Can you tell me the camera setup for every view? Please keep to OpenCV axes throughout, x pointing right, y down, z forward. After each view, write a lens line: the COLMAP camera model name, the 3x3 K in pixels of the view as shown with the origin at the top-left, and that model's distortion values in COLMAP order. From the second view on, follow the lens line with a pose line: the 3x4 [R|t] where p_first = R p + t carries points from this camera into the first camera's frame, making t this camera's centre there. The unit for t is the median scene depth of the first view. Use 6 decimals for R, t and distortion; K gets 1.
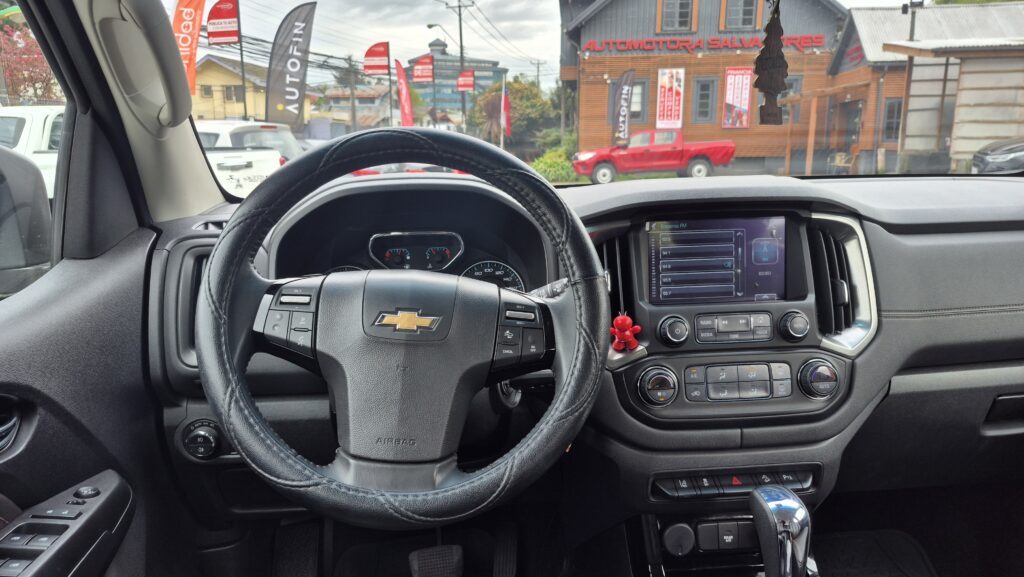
lens RADIAL K [[721.3, 0, 526.7], [0, 721.3, 290.4], [0, 0, 1]] dist [0.064242, -0.062342]
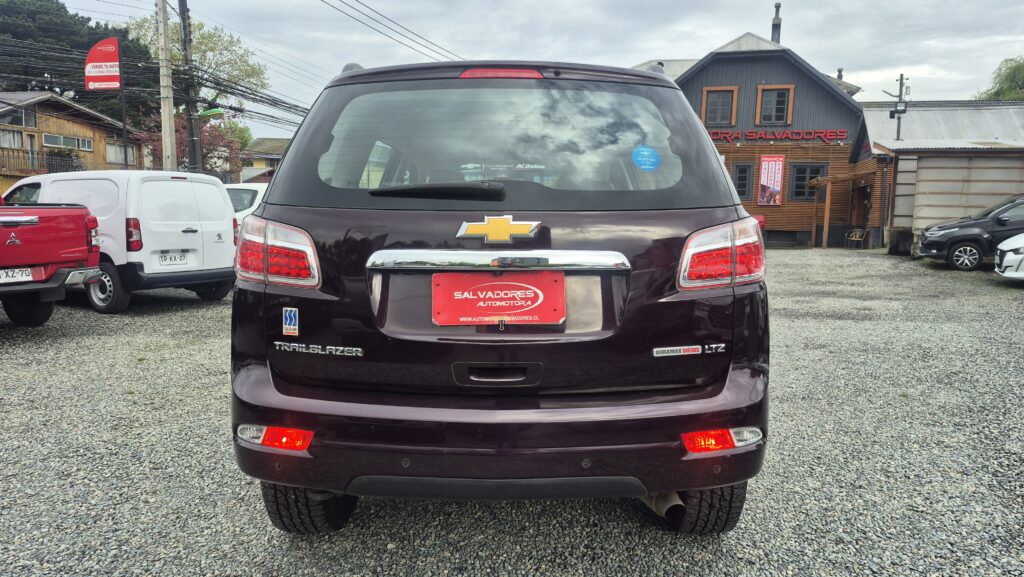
lens RADIAL K [[721.3, 0, 526.7], [0, 721.3, 290.4], [0, 0, 1]] dist [0.064242, -0.062342]
pose [[0.992475, 0.038982, -0.116080, 0.048180], [-0.049844, 0.994493, -0.092195, 0.045164], [0.111847, 0.097287, 0.988952, -0.213027]]
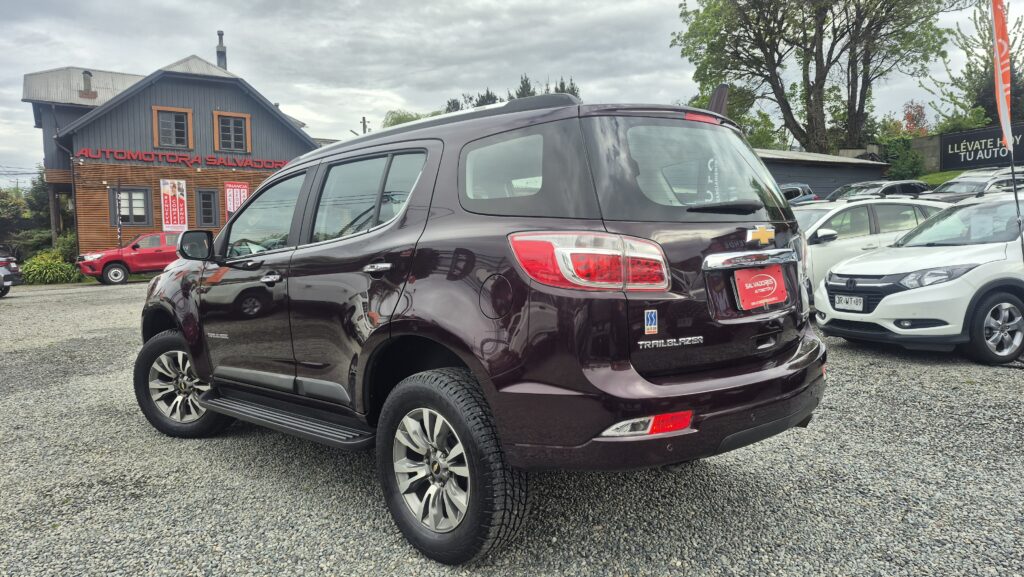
lens RADIAL K [[721.3, 0, 526.7], [0, 721.3, 290.4], [0, 0, 1]] dist [0.064242, -0.062342]
pose [[0.774199, -0.042451, 0.631516, -0.106982], [0.131844, 0.986678, -0.095307, 0.045200], [-0.619058, 0.157048, 0.769483, -0.189665]]
